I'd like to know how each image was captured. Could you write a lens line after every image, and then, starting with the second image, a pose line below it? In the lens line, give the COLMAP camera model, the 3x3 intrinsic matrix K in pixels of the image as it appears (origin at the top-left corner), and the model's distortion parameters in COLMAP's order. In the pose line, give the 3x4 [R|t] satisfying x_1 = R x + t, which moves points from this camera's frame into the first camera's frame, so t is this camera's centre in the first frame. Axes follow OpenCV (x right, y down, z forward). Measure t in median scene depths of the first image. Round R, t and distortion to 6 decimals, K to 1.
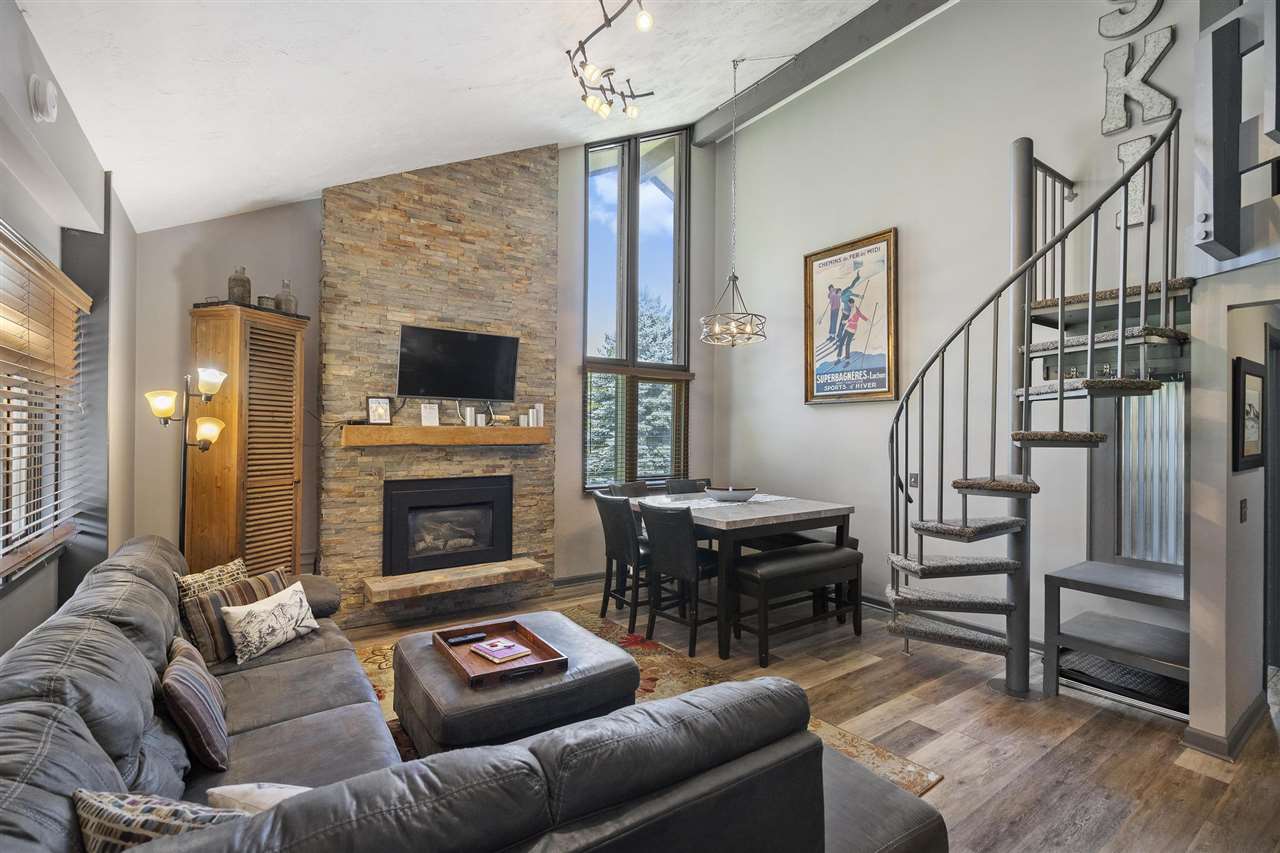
lens RADIAL K [[590.6, 0, 644.6], [0, 590.6, 426.6], [0, 0, 1]] dist [-0.003182, -0.001457]
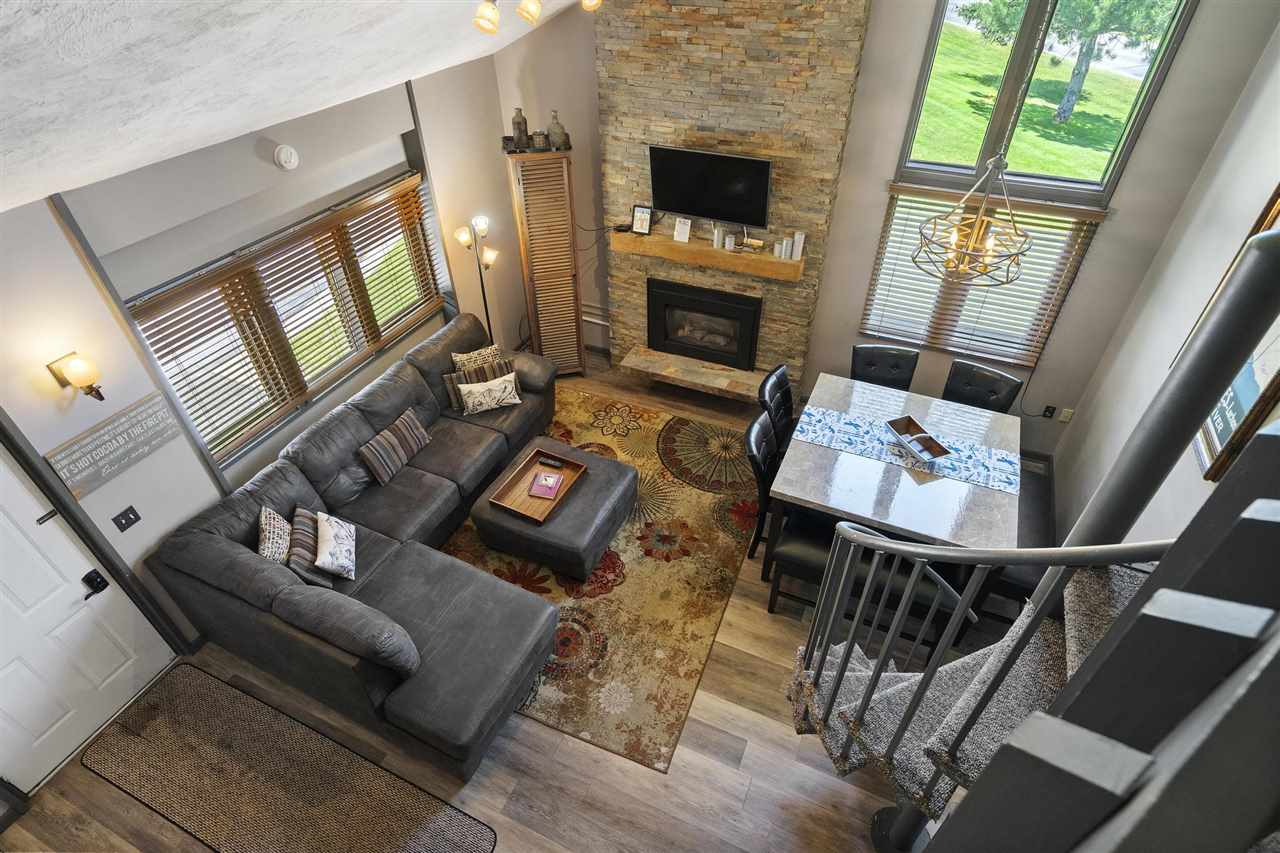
lens RADIAL K [[659.4, 0, 631.4], [0, 659.4, 430.5], [0, 0, 1]] dist [0.000370, -0.000494]
pose [[0.503849, 0.537698, -0.676031, 0.547387], [0.030175, 0.771197, 0.635881, -0.473953], [0.863265, -0.340787, 0.372341, 0.360877]]
